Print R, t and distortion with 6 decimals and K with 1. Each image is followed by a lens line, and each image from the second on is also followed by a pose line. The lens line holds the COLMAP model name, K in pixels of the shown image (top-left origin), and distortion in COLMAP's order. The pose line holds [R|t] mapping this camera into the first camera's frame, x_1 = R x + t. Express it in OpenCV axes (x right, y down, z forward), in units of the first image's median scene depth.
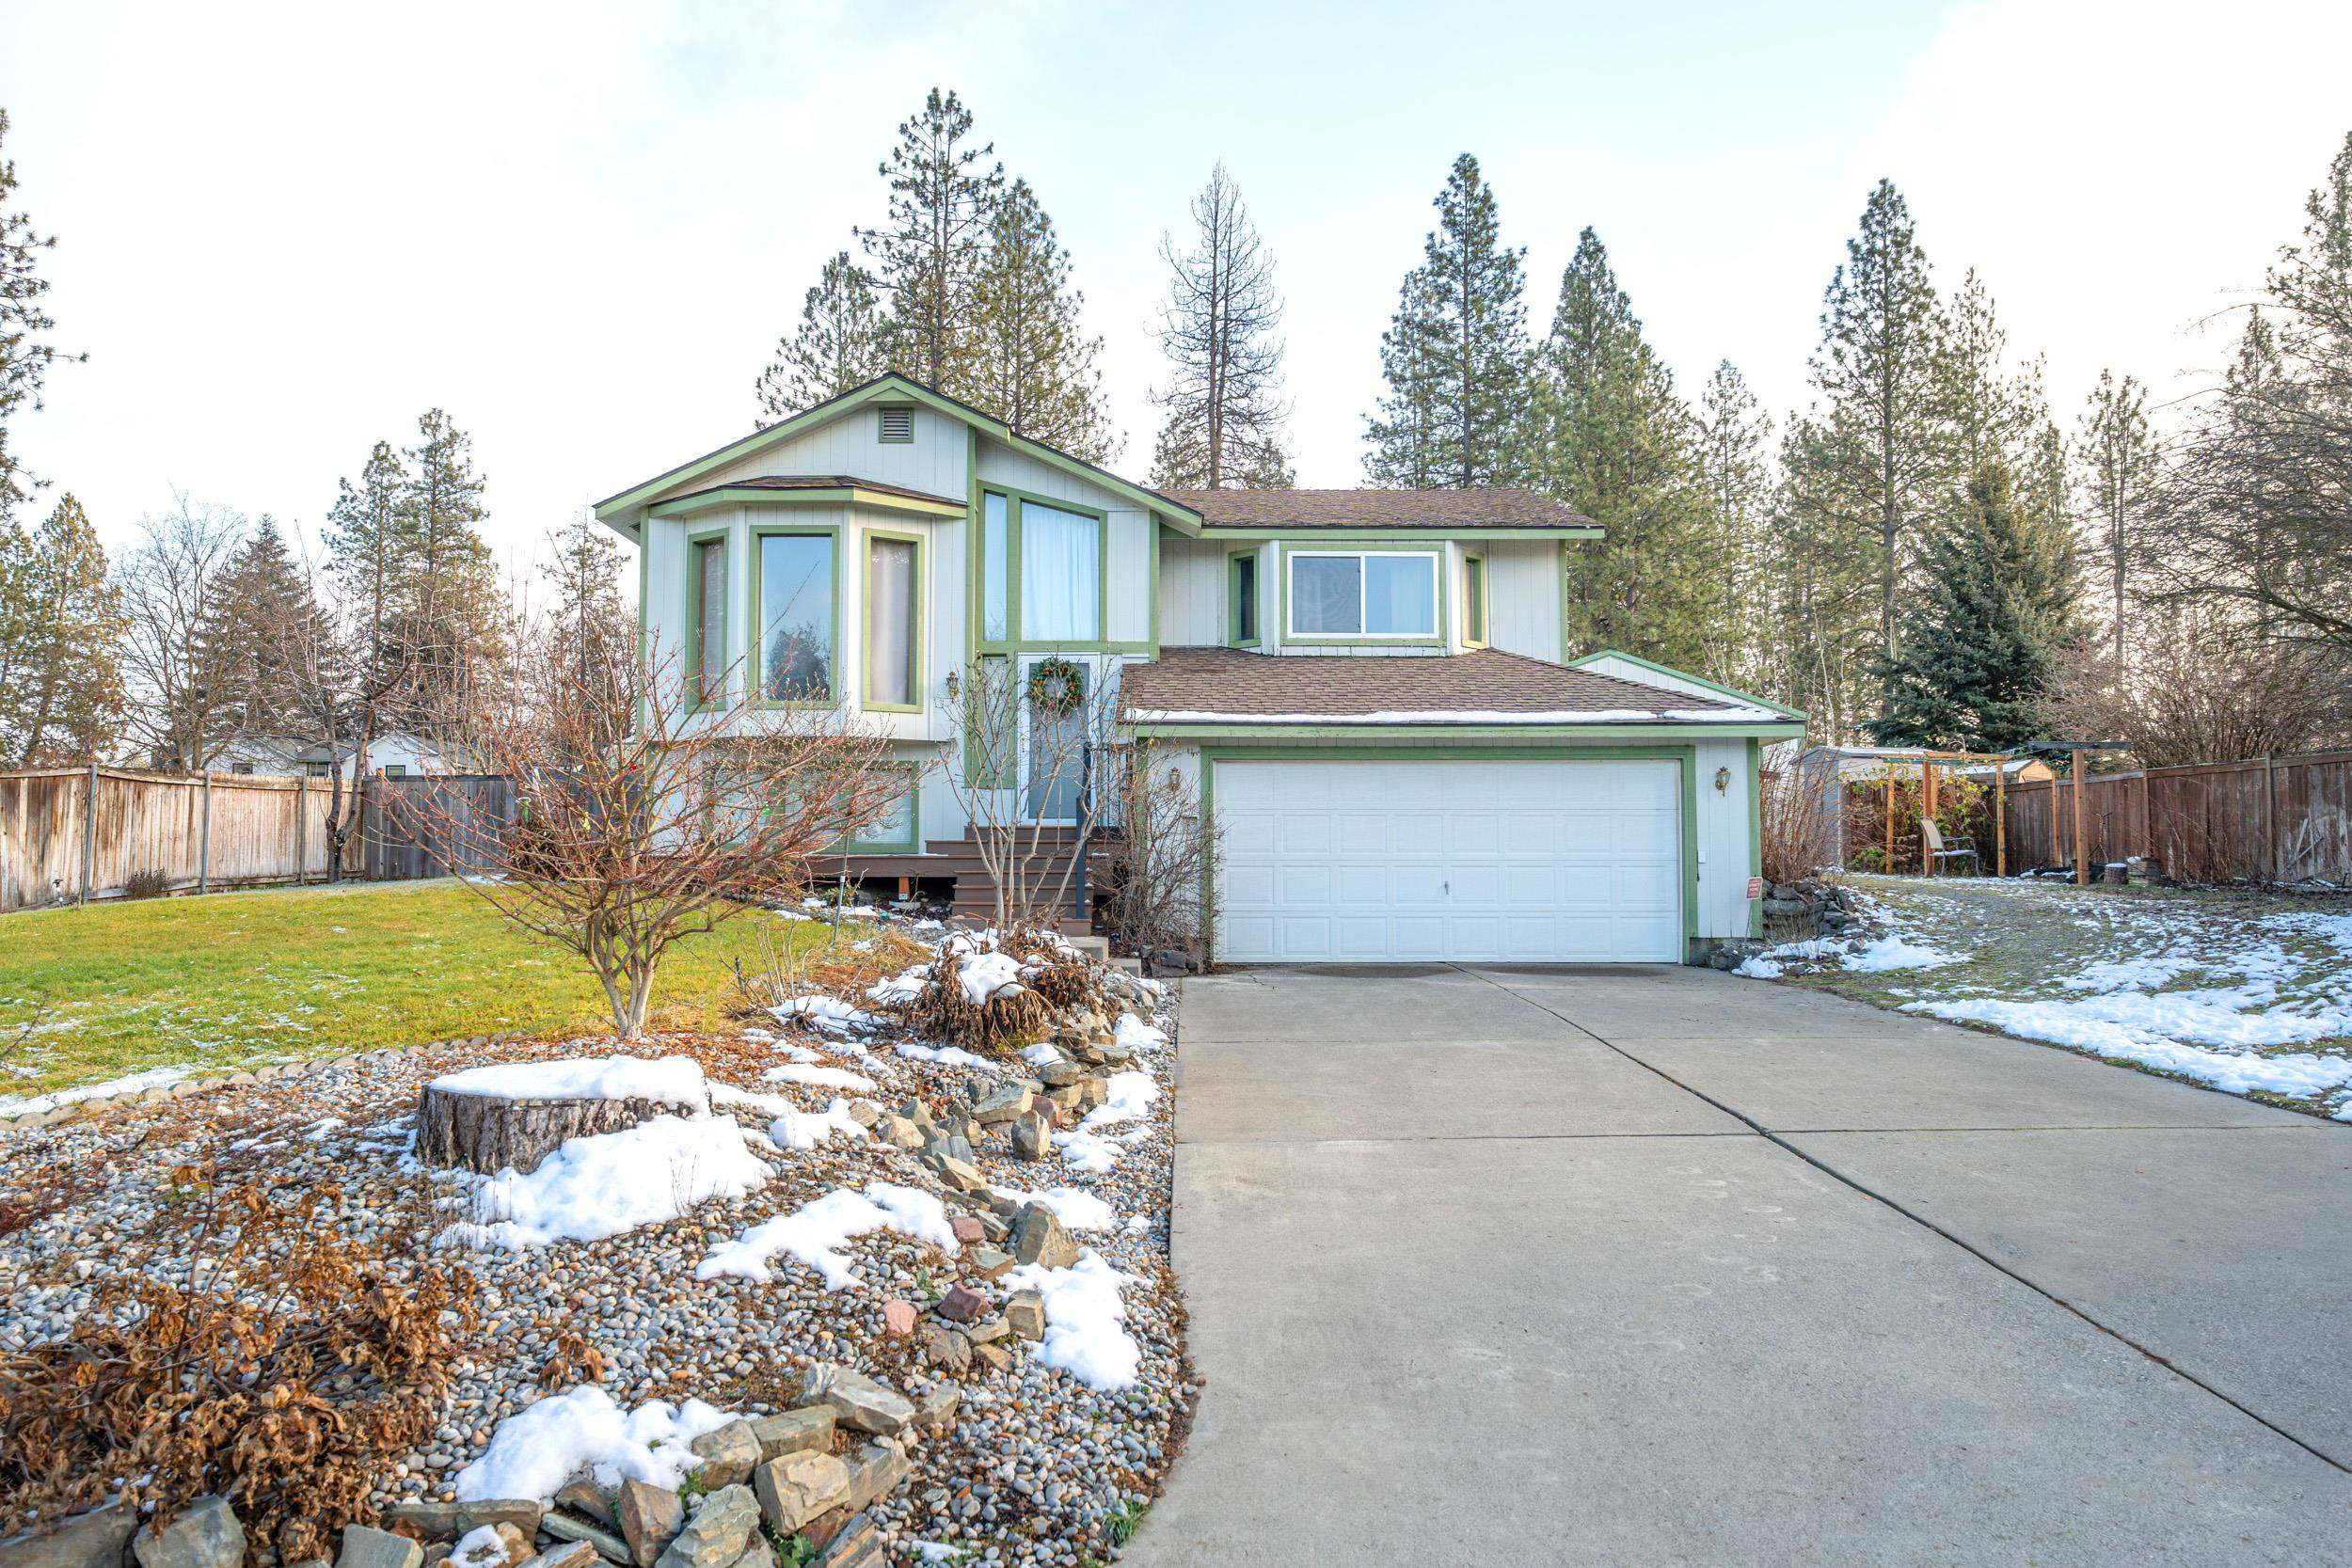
lens RADIAL K [[1634.5, 0, 1176.4], [0, 1634.5, 874.0], [0, 0, 1]] dist [0.000850, -0.002088]
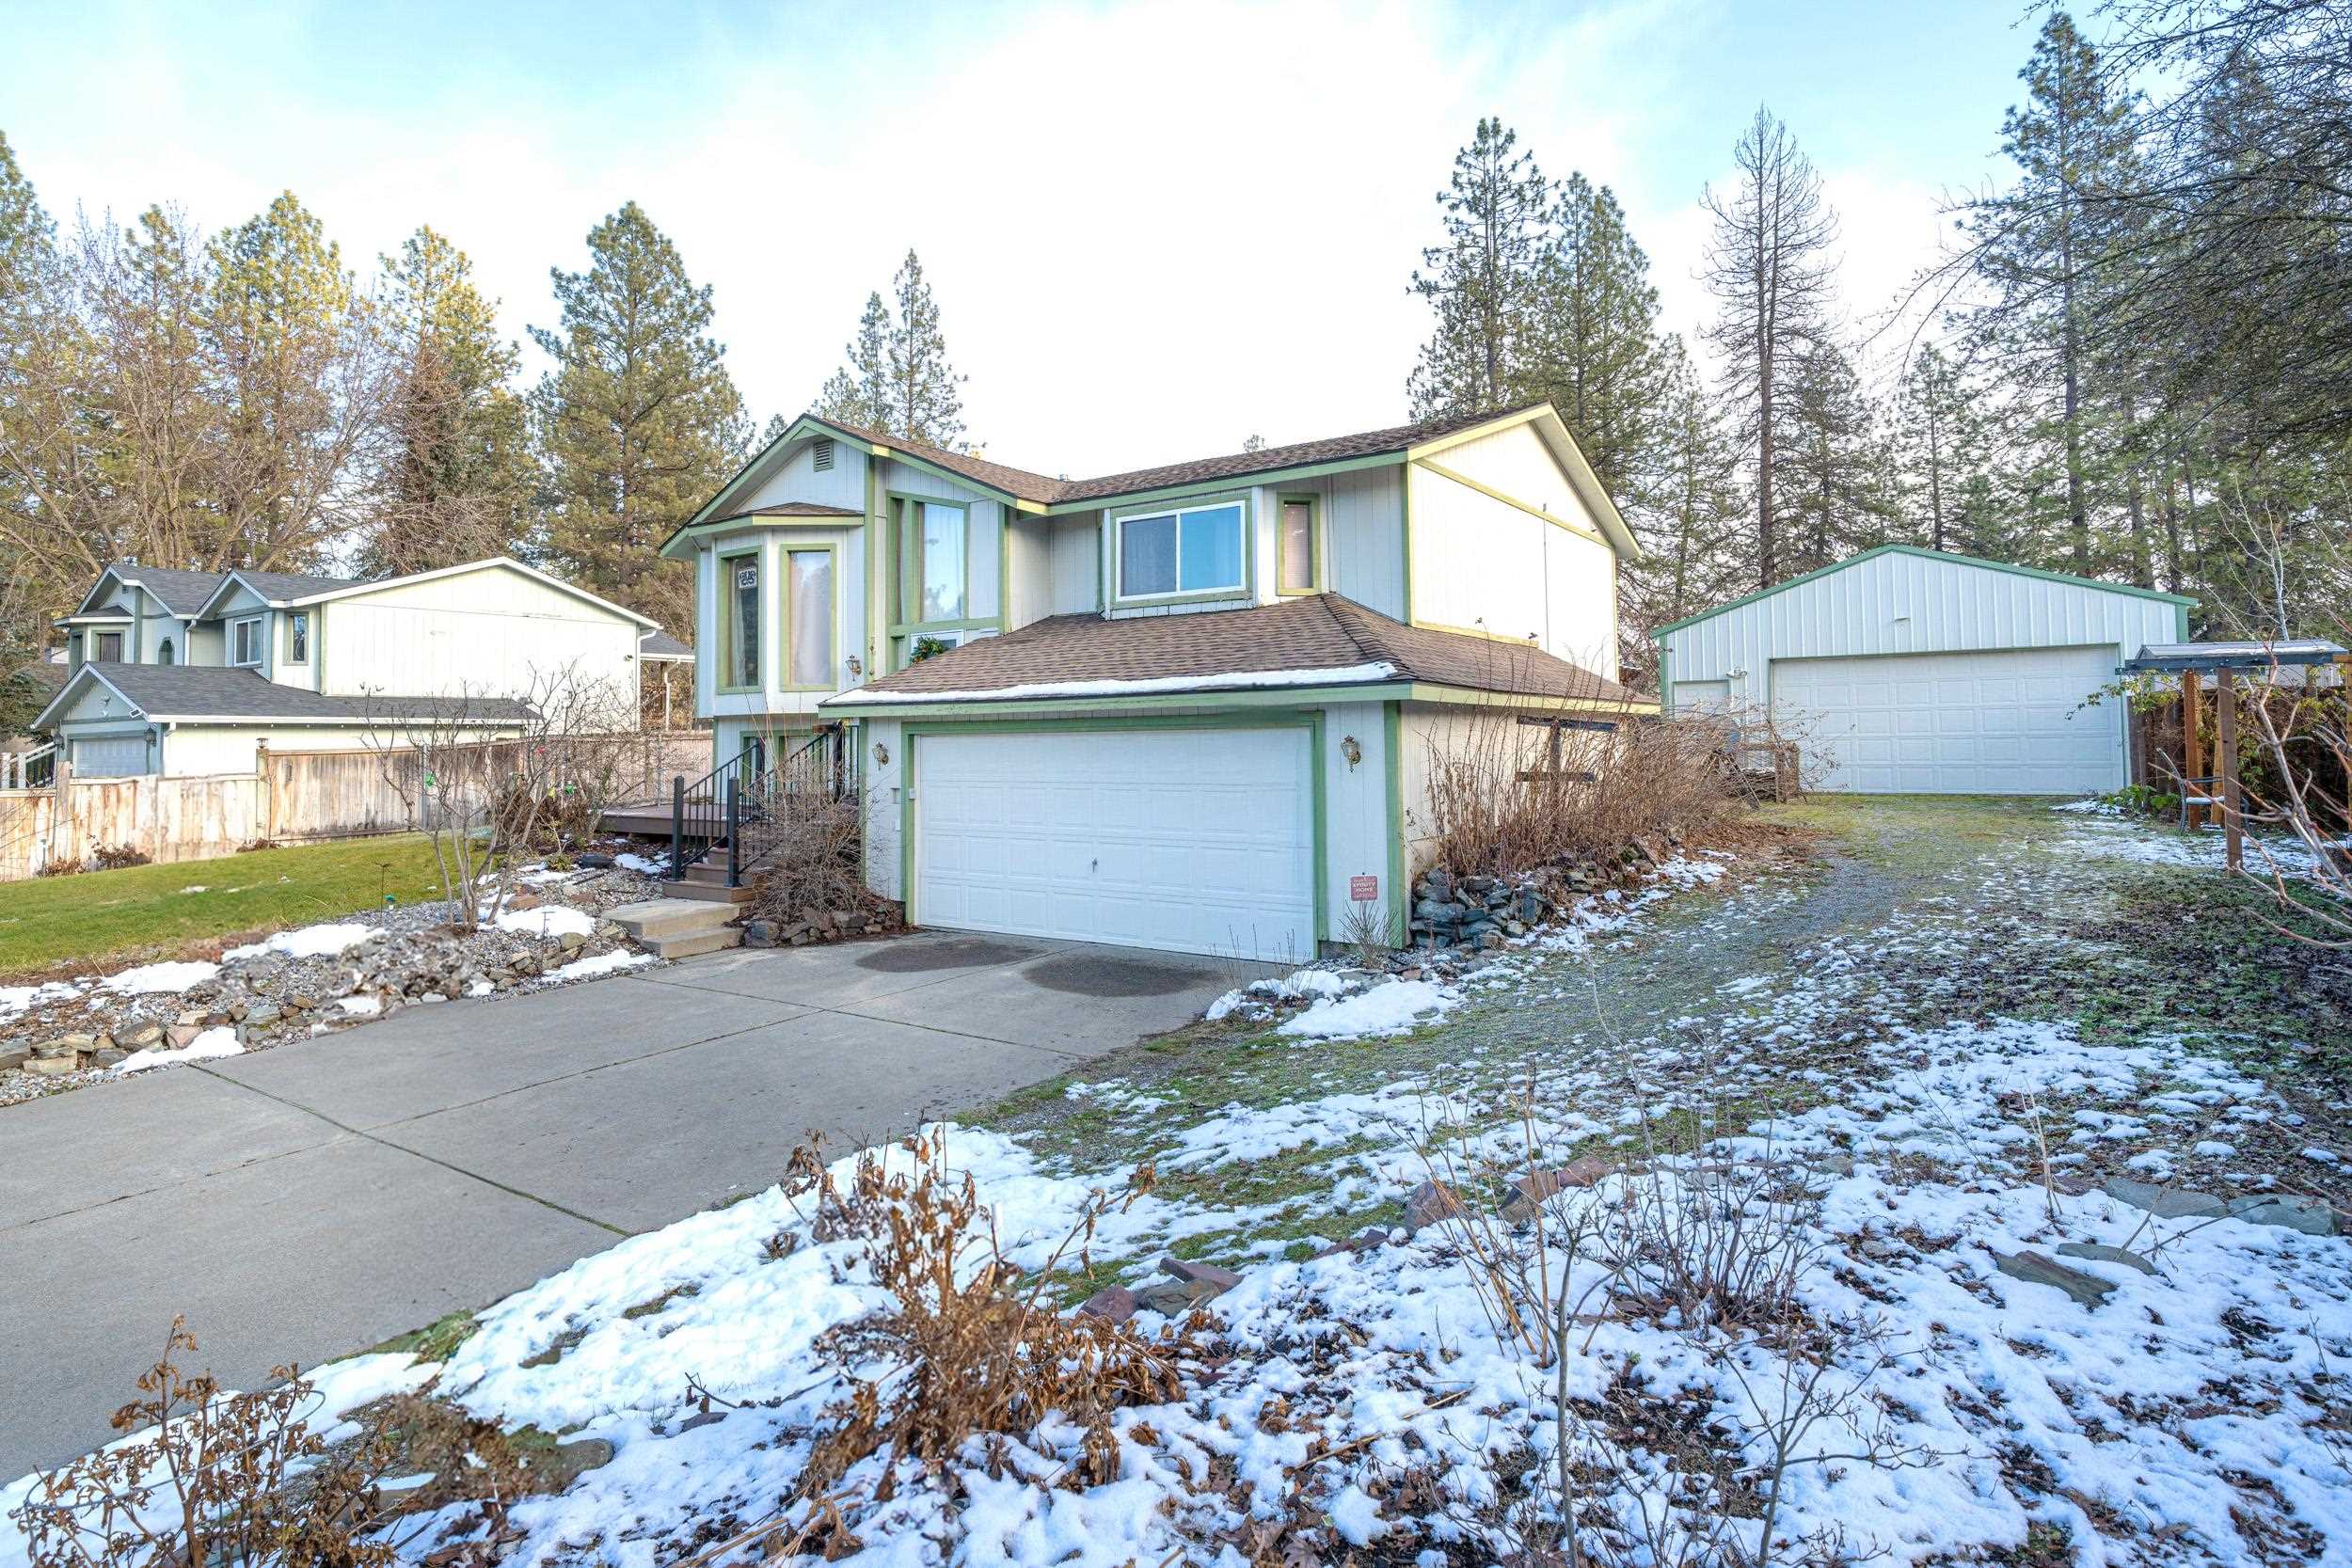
lens RADIAL K [[1204.7, 0, 1176.9], [0, 1204.7, 736.4], [0, 0, 1]] dist [-0.000480, -0.000310]
pose [[0.813346, -0.010116, -0.581692, 0.524363], [0.009153, 0.999948, -0.004591, -0.053886], [0.581708, -0.001590, 0.813396, 0.390147]]
